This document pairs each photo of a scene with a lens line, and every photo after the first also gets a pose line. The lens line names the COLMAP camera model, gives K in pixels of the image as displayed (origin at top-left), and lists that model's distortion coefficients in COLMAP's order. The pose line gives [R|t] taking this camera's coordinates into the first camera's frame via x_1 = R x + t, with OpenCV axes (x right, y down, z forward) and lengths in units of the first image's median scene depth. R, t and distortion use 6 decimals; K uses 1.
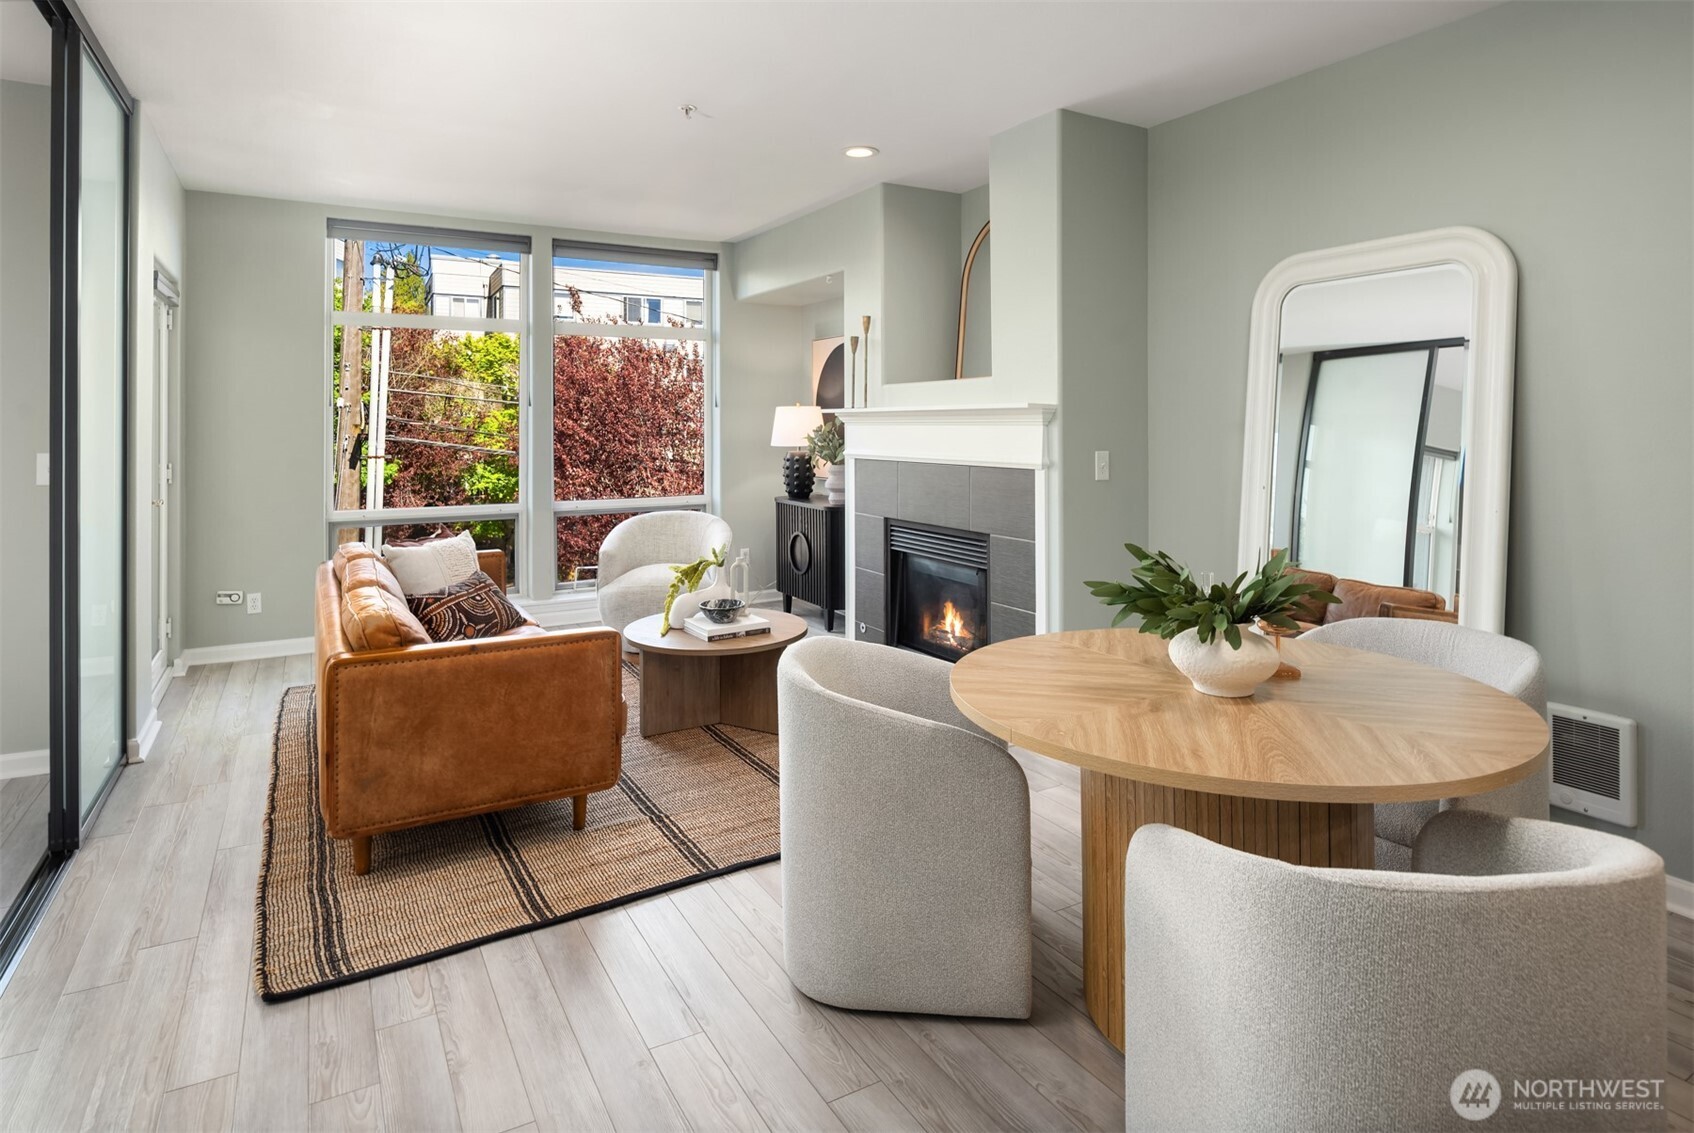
lens RADIAL K [[918.0, 0, 841.1], [0, 918.0, 421.8], [0, 0, 1]] dist [-0.002126, -0.006925]
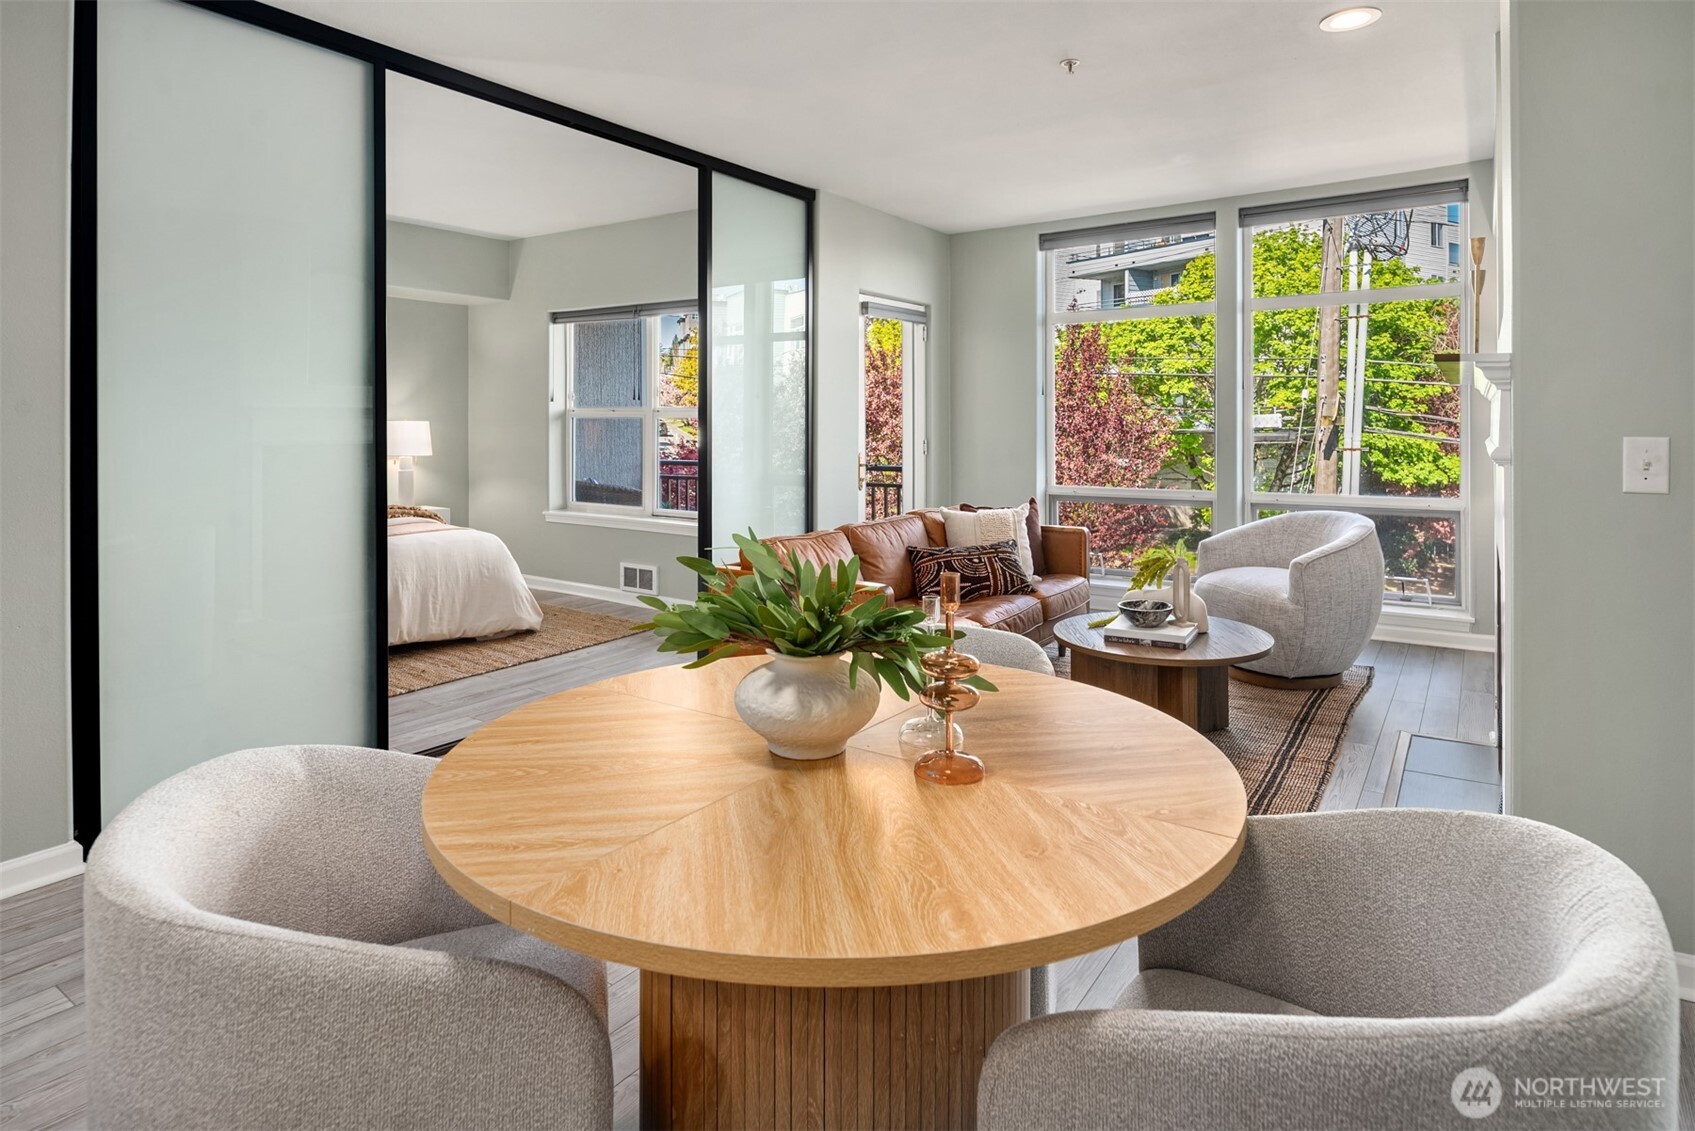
lens RADIAL K [[918.6, 0, 842.2], [0, 918.6, 432.1], [0, 0, 1]] dist [-0.002126, -0.006925]
pose [[0.431678, 0.009133, -0.901981, 0.446562], [0.005050, 0.999909, 0.012541, 0.016333], [0.902013, -0.009969, 0.431593, 0.299338]]
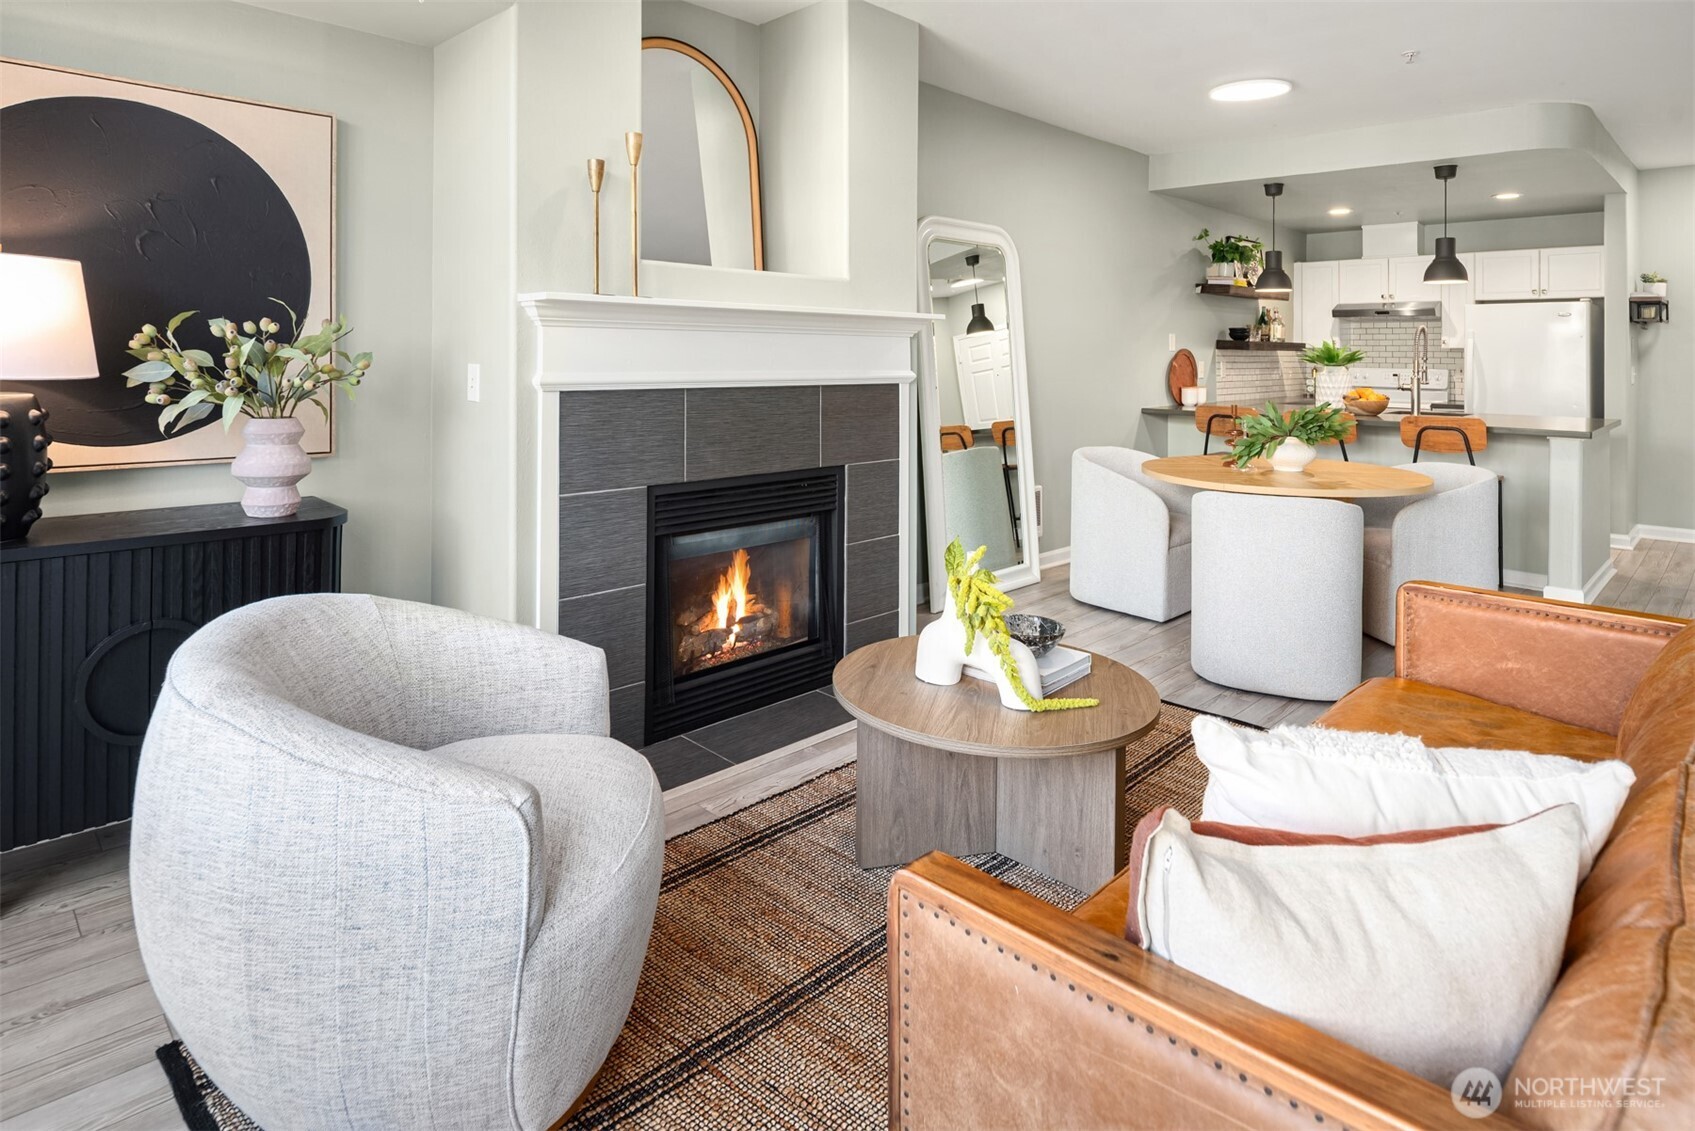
lens RADIAL K [[918.6, 0, 837.5], [0, 918.6, 347.2], [0, 0, 1]] dist [-0.002126, -0.006925]
pose [[-0.246641, 0.004164, 0.969098, -0.560891], [-0.013395, 0.999881, -0.007705, 0.017894], [-0.969014, -0.014881, -0.246556, 1.042655]]
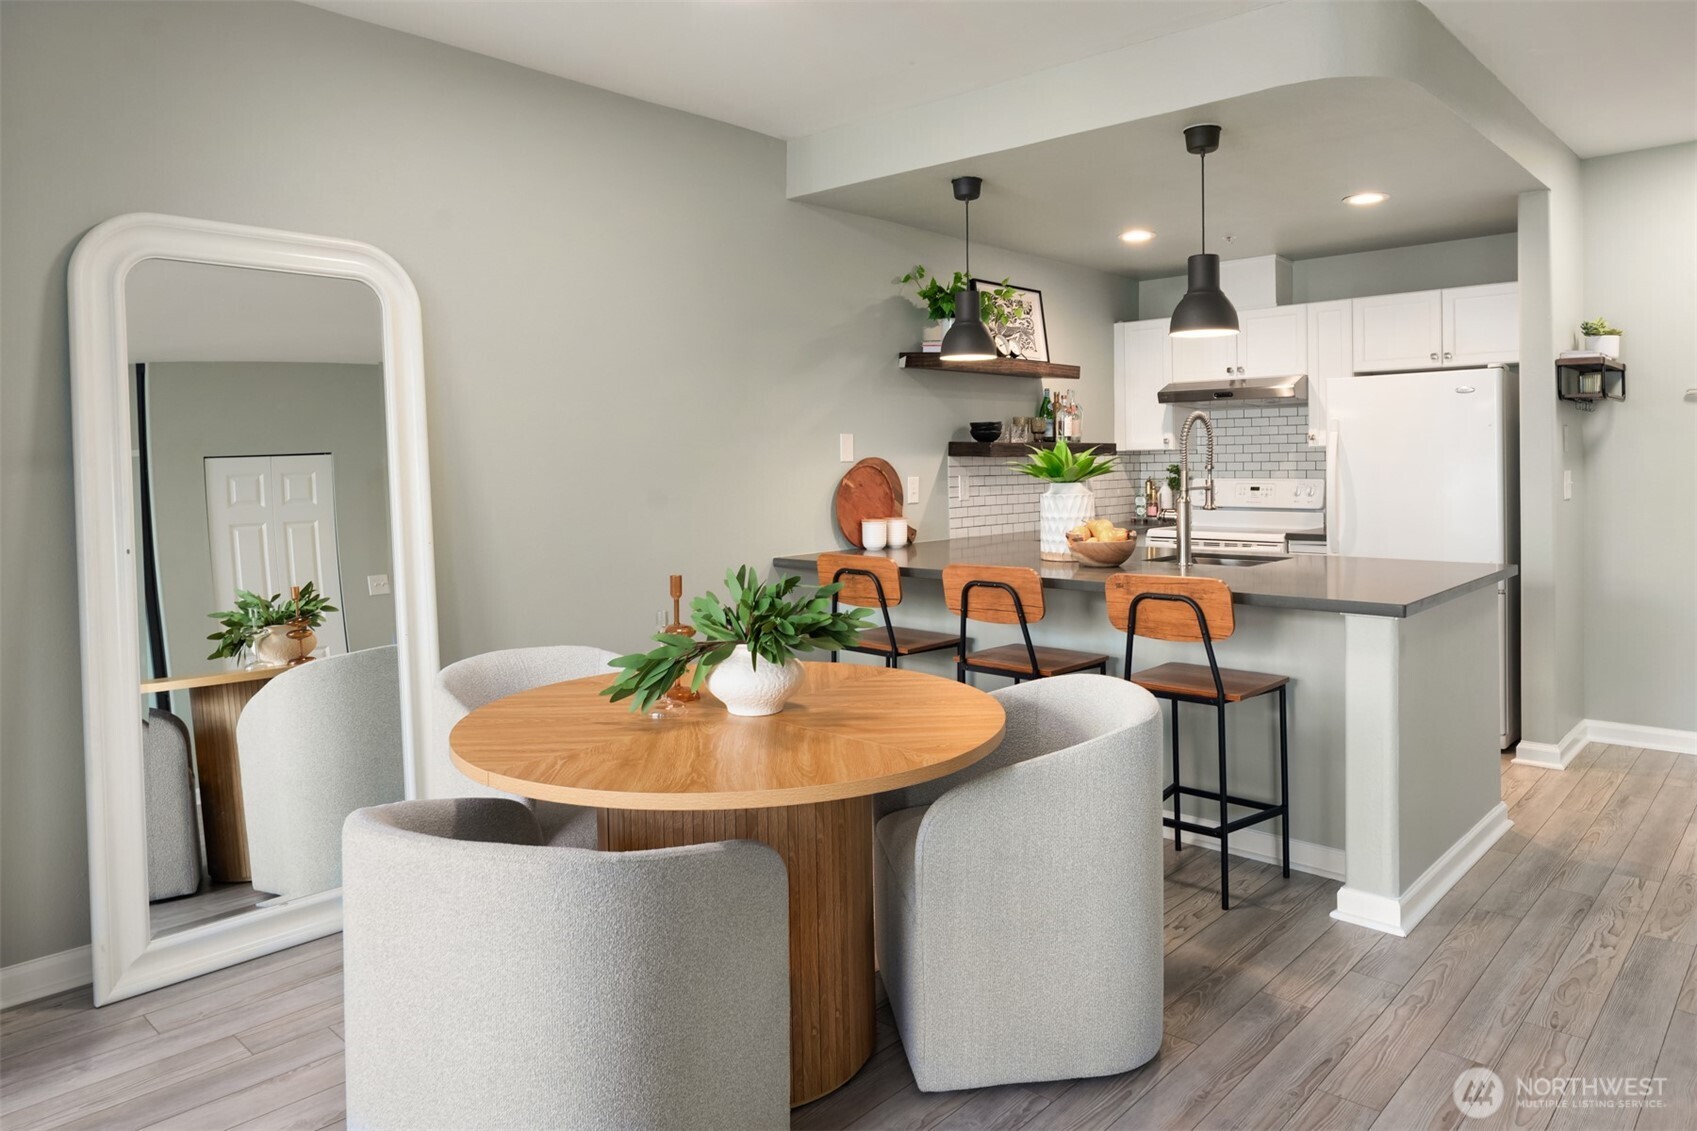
lens RADIAL K [[1089.5, 0, 843.4], [0, 1089.5, 465.7], [0, 0, 1]] dist [-0.010905, -0.000987]
pose [[-0.286706, -0.000112, 0.958019, -0.319132], [0.007526, 0.999969, 0.002369, 0.007830], [-0.957989, 0.007890, -0.286696, 0.519400]]
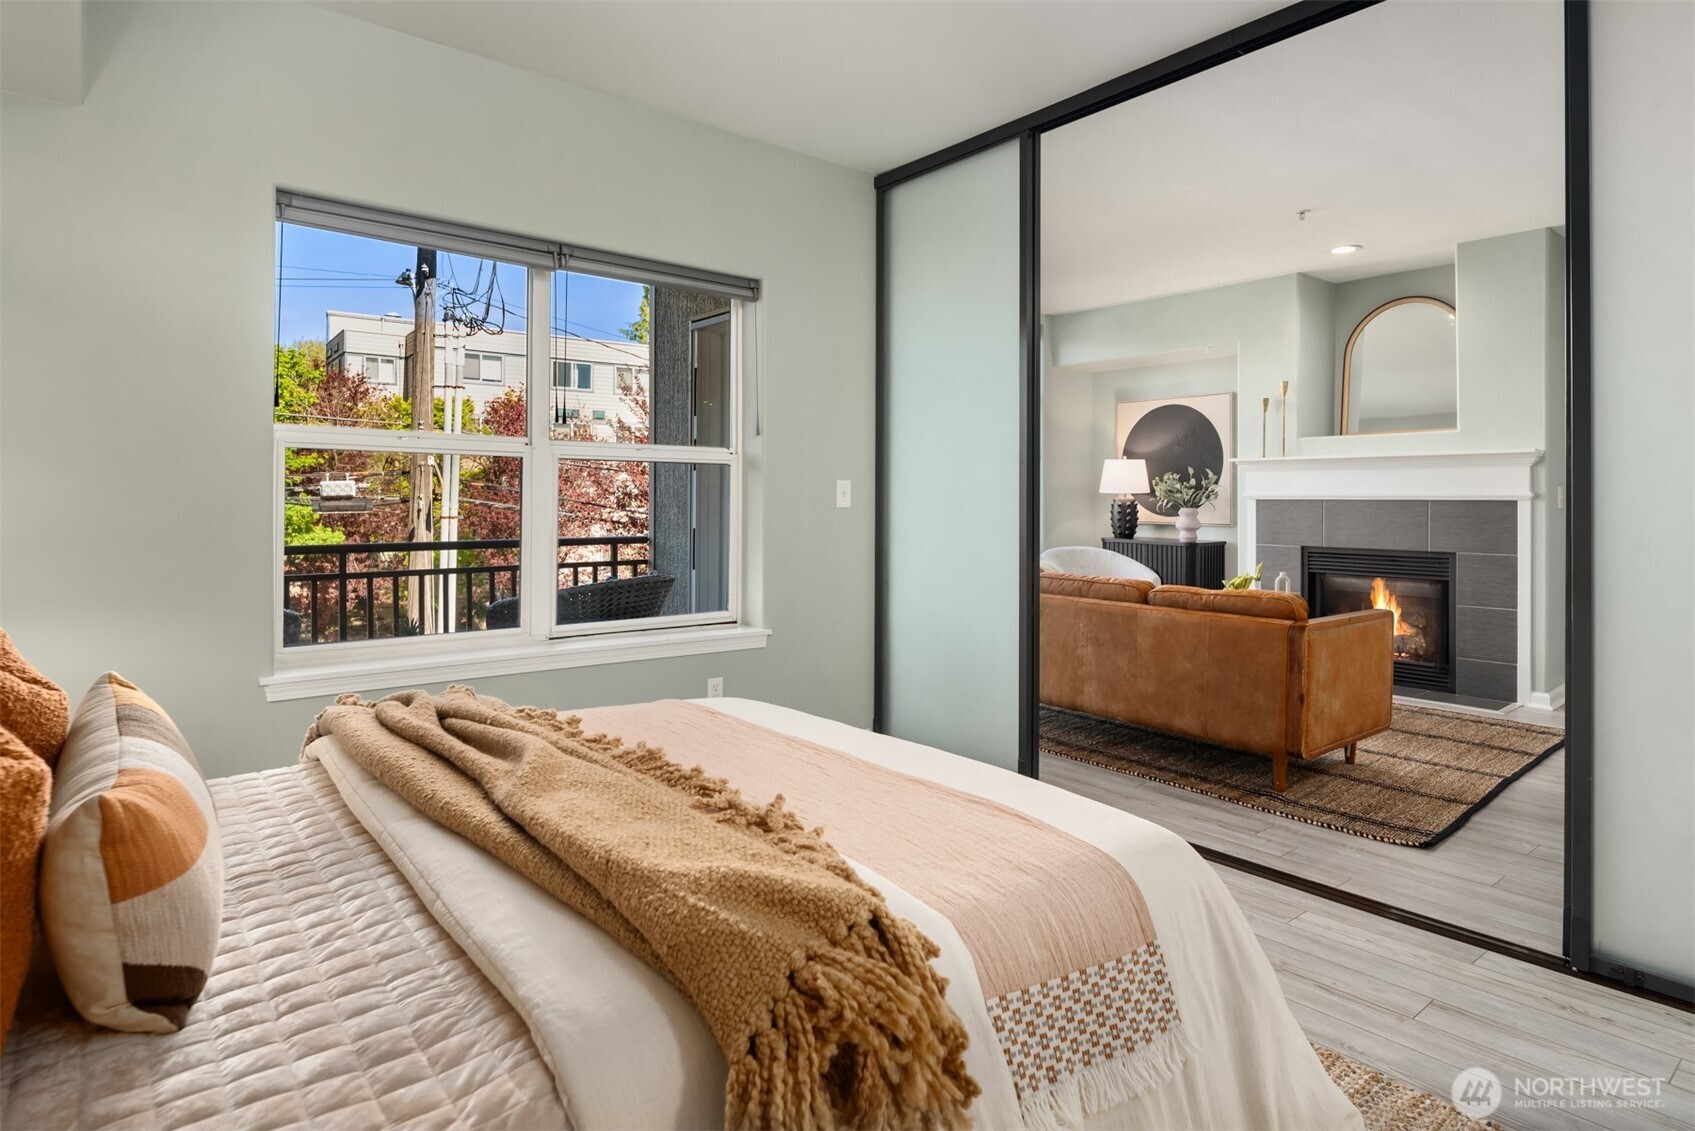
lens RADIAL K [[918.6, 0, 857.4], [0, 918.6, 493.9], [0, 0, 1]] dist [-0.002126, -0.006925]
pose [[0.987927, 0.003105, 0.154887, -0.741167], [-0.003218, 0.999995, 0.000480, 0.036177], [-0.154885, -0.000973, 0.987932, -0.116493]]
